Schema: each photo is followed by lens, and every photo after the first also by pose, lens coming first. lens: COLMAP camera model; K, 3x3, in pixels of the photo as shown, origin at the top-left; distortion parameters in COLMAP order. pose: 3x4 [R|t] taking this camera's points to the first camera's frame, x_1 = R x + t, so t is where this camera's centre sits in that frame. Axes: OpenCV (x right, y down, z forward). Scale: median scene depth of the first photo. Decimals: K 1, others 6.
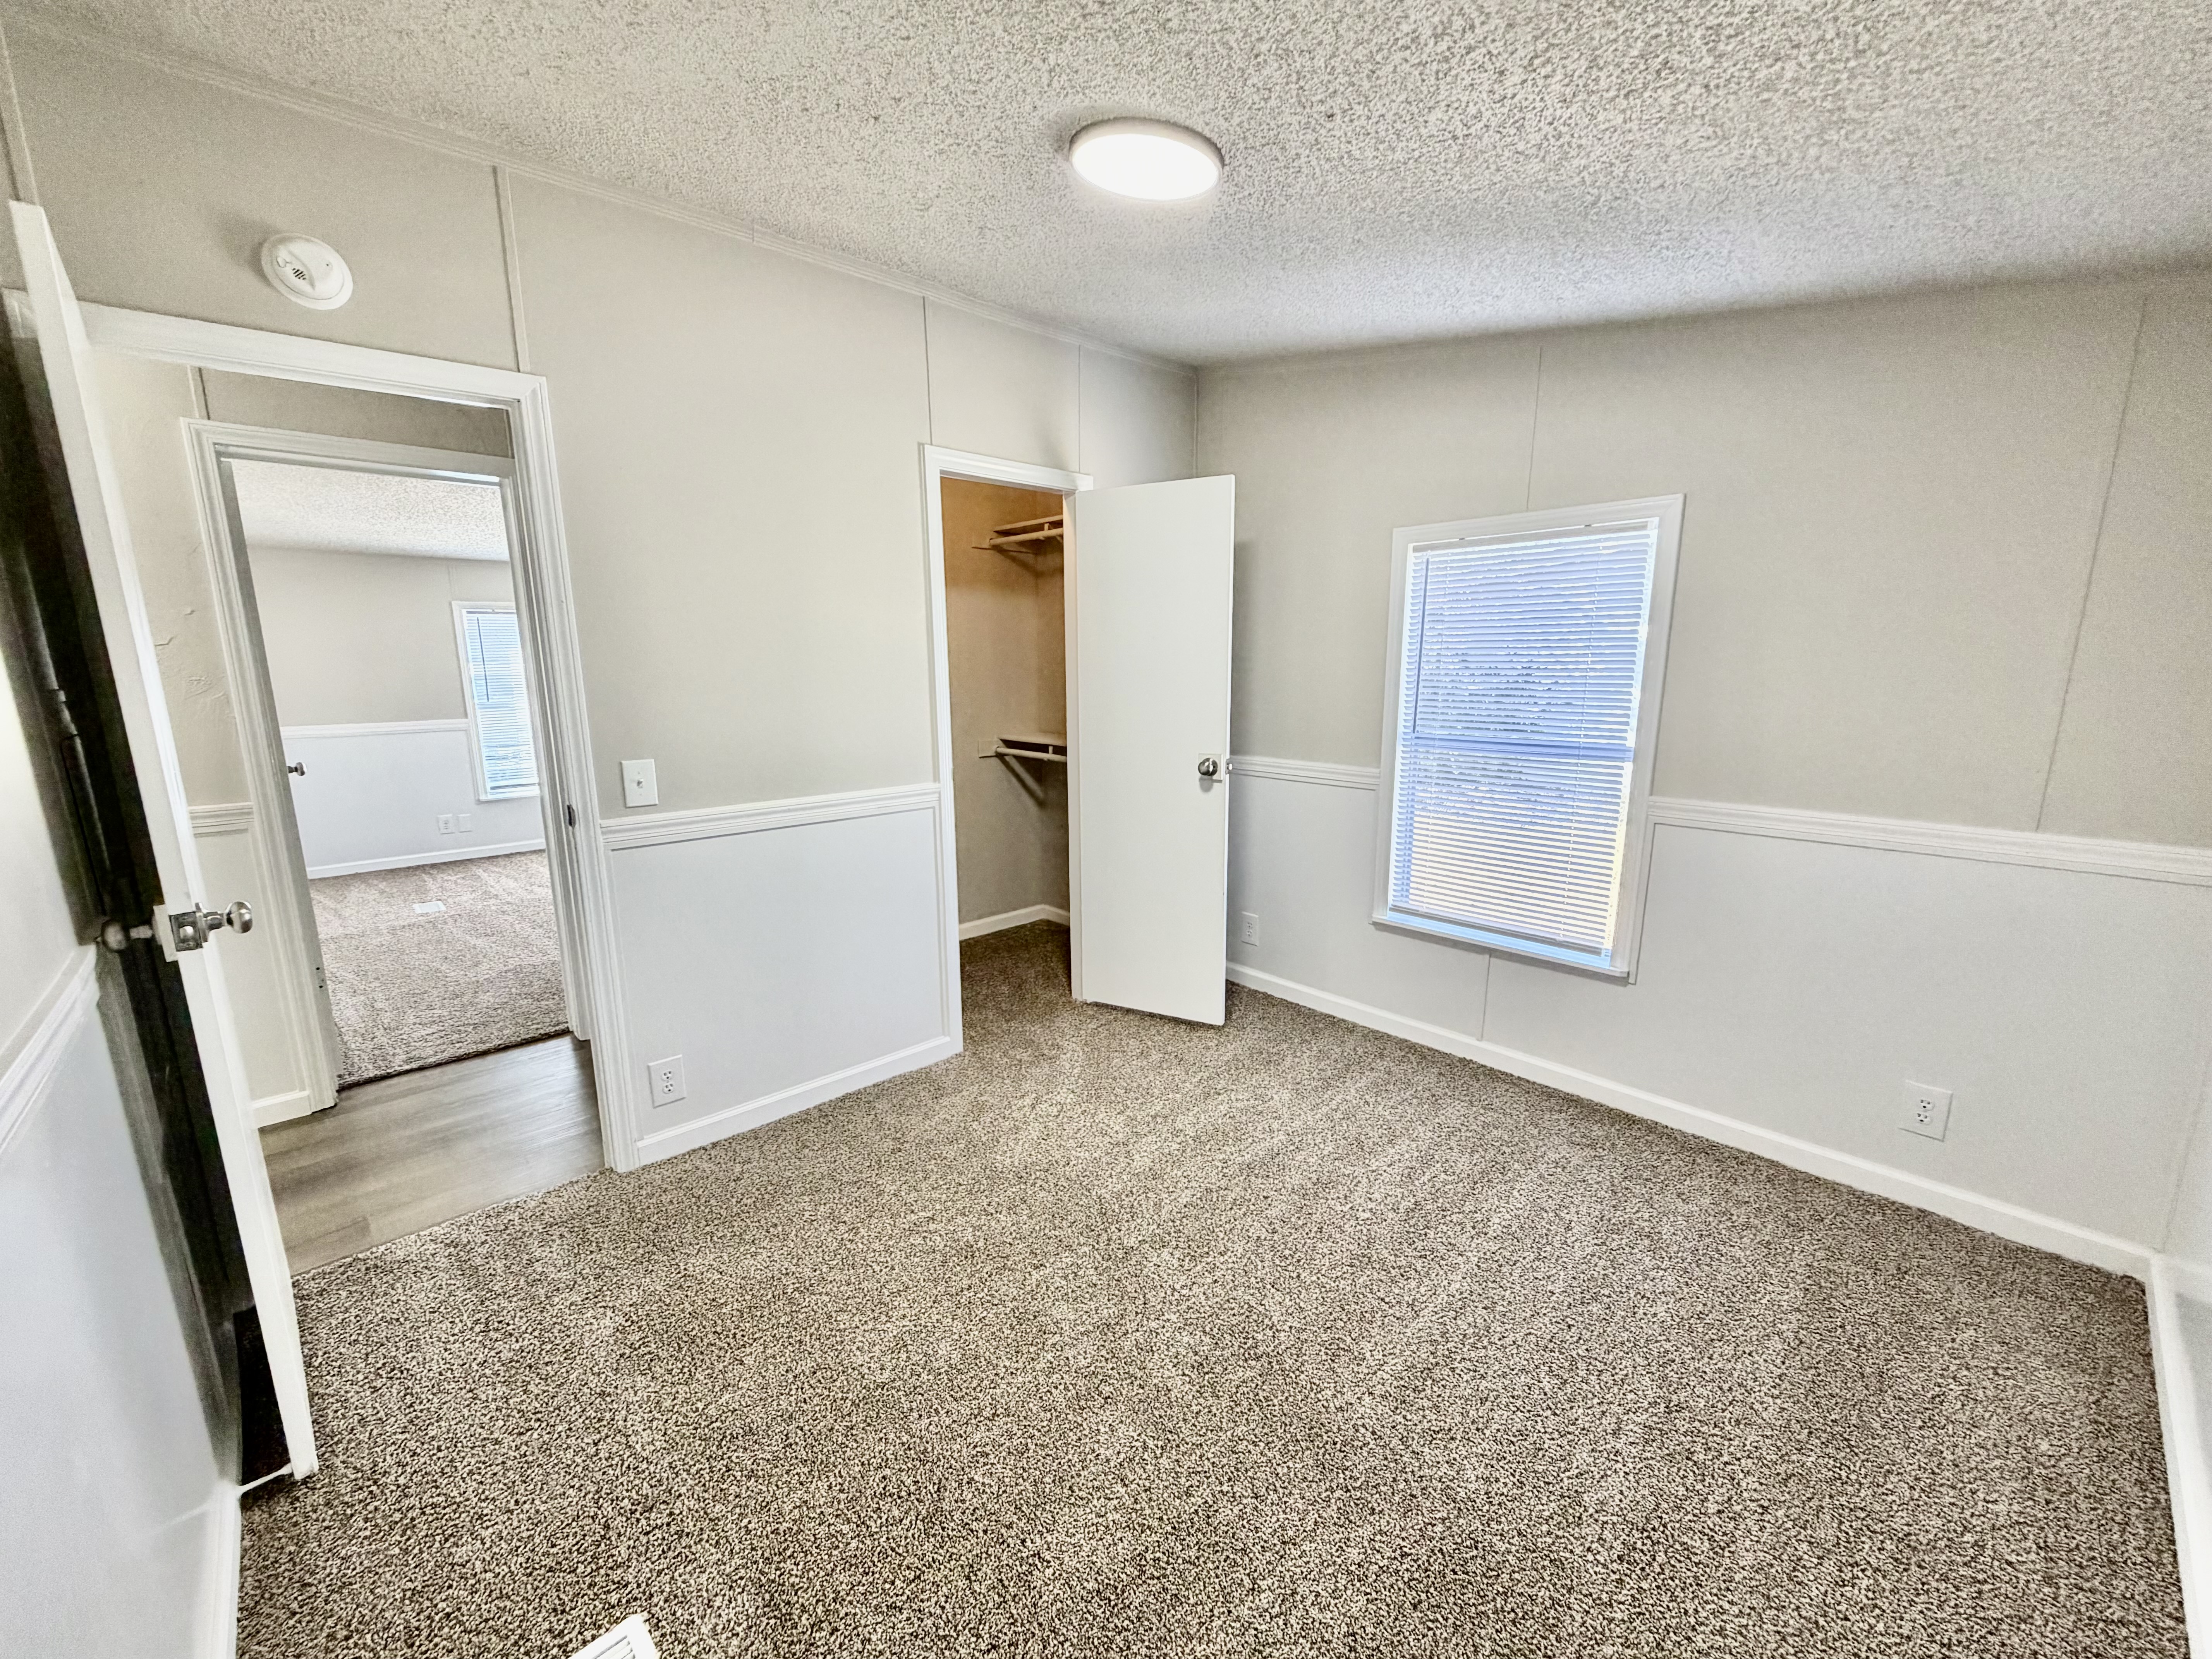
lens RADIAL K [[873.9, 0, 1093.1], [0, 873.9, 837.2], [0, 0, 1]] dist [-0.000909, -0.000101]
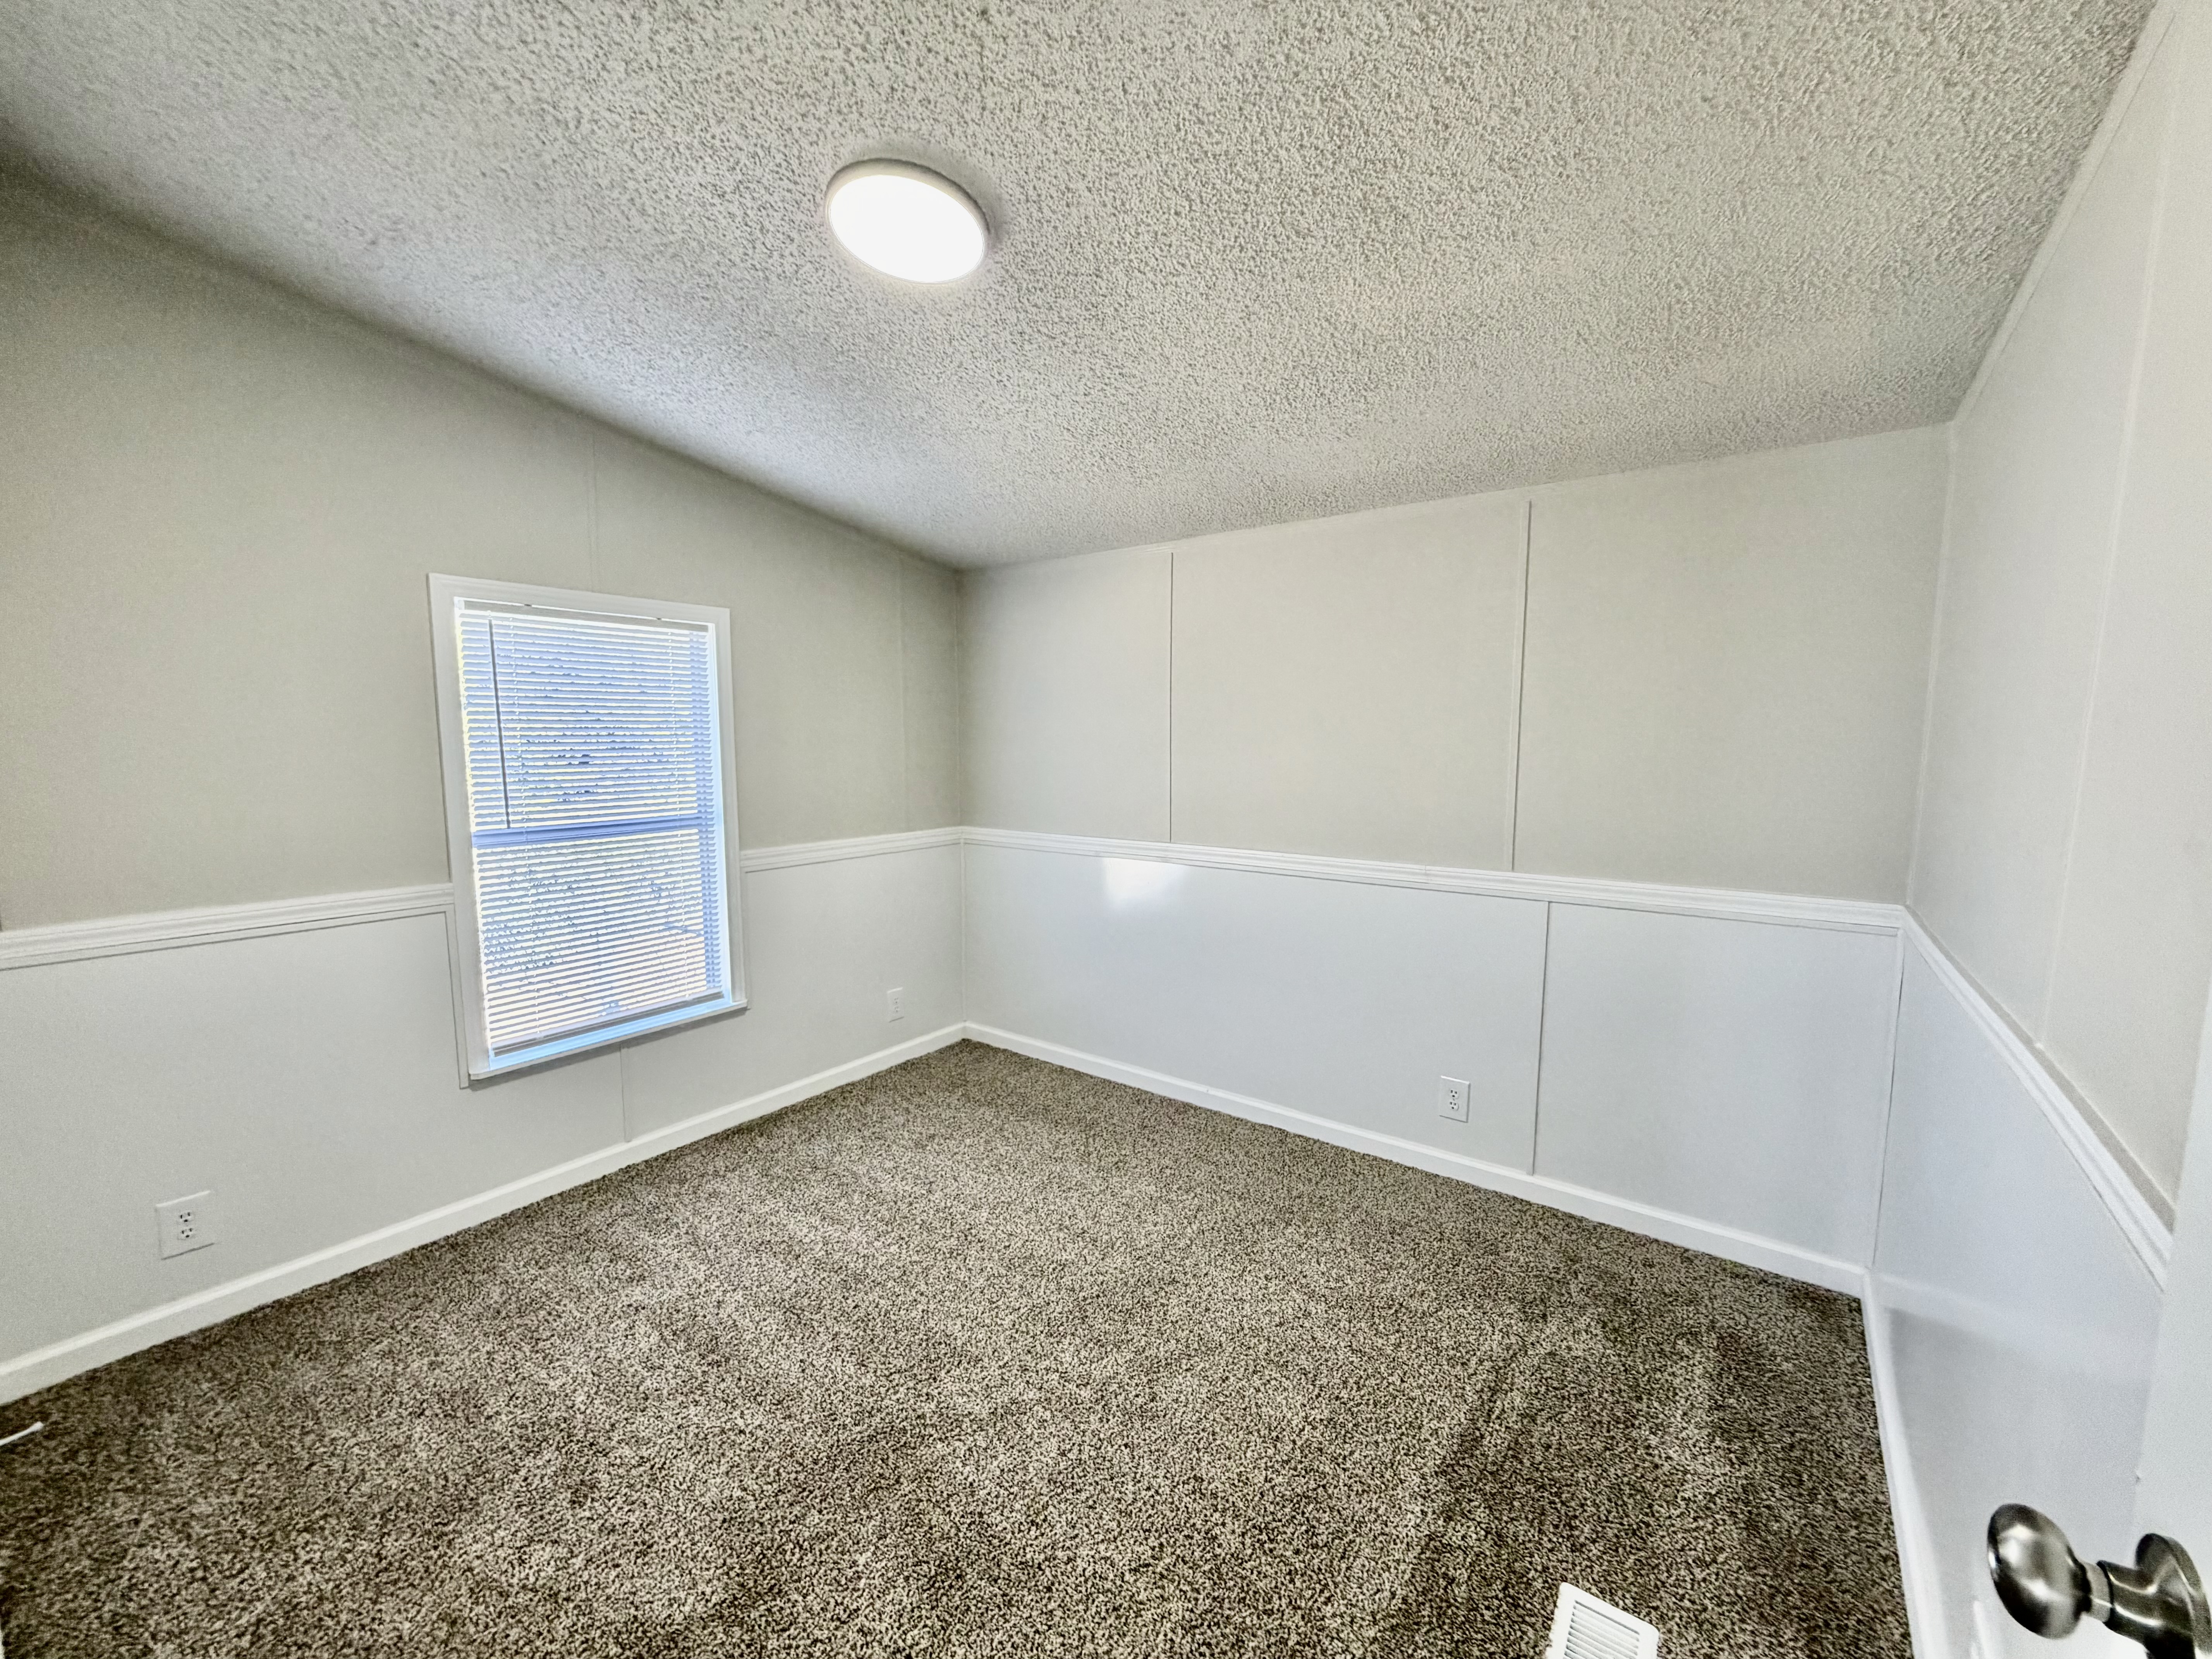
lens RADIAL K [[882.0, 0, 1104.7], [0, 882.0, 841.4], [0, 0, 1]] dist [0.000059, -0.000023]
pose [[-0.187571, -0.108342, 0.976258, -0.582767], [0.198262, 0.969266, 0.145659, -0.124094], [-0.962034, 0.220876, -0.160326, 0.637206]]
